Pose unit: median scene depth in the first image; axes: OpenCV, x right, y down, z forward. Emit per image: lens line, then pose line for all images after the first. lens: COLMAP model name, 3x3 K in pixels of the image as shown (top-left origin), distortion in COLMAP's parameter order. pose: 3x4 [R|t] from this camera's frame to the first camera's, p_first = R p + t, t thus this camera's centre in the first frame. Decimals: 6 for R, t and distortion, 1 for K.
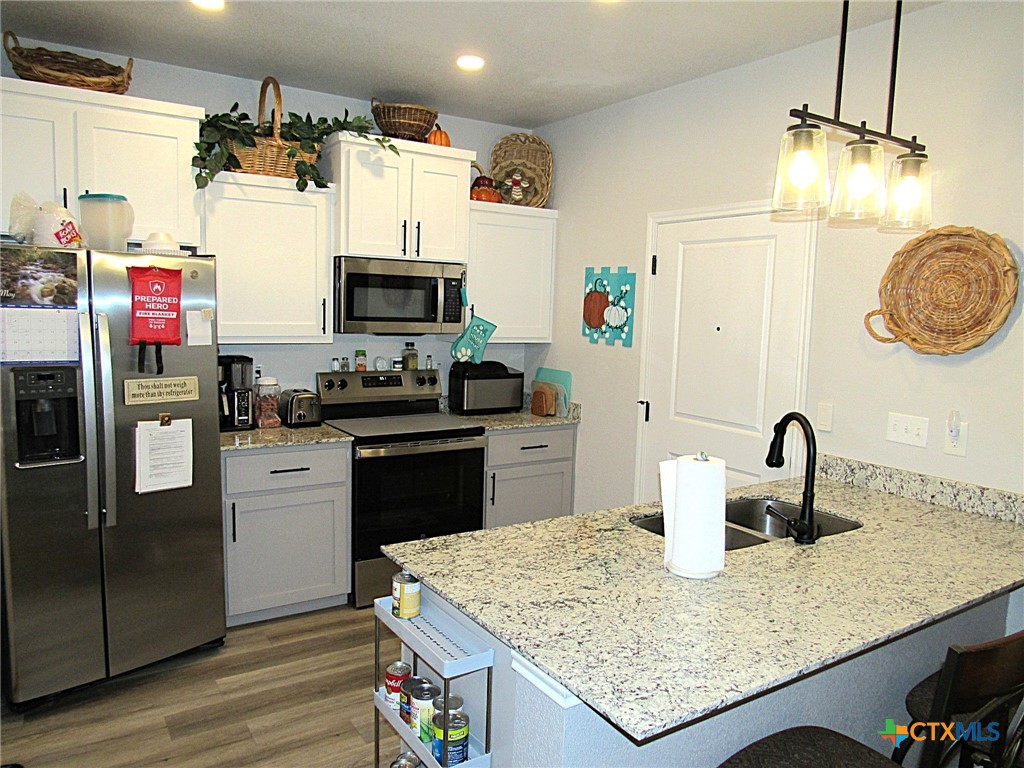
lens RADIAL K [[731.7, 0, 514.2], [0, 731.7, 386.4], [0, 0, 1]] dist [-0.030441, 0.004543]
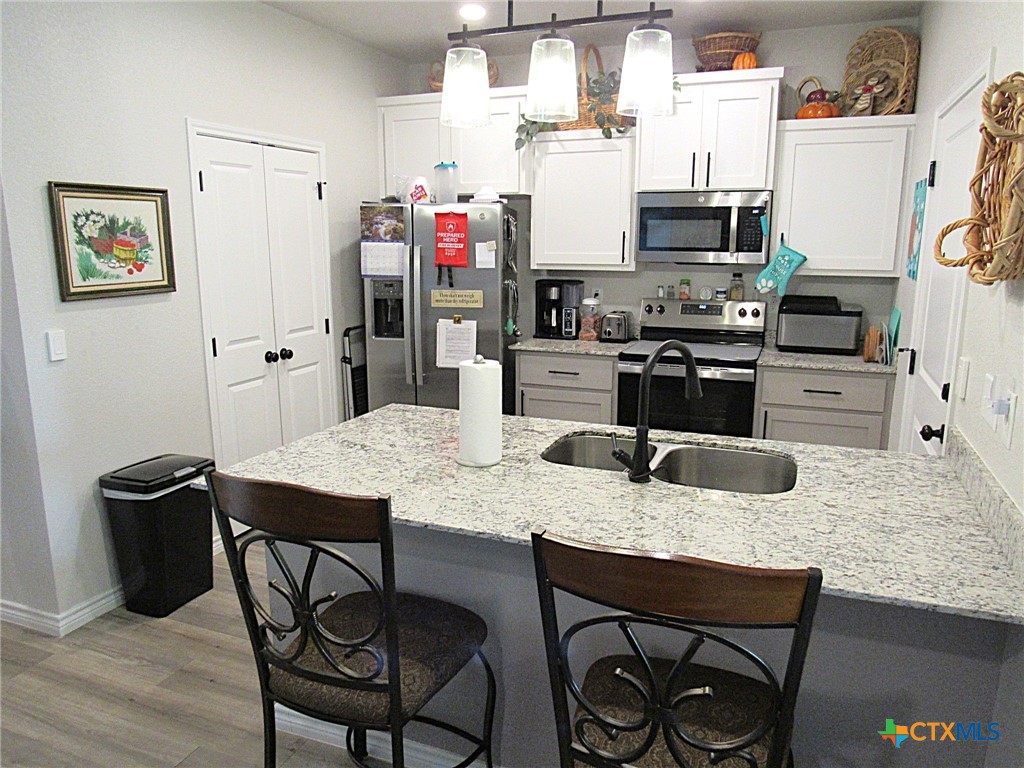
lens RADIAL K [[731.7, 0, 514.2], [0, 731.7, 386.4], [0, 0, 1]] dist [-0.030441, 0.004543]
pose [[0.573948, 0.137415, -0.807280, 0.657500], [-0.073709, 0.990487, 0.116196, 0.000390], [0.815568, -0.007186, 0.578617, 0.213719]]
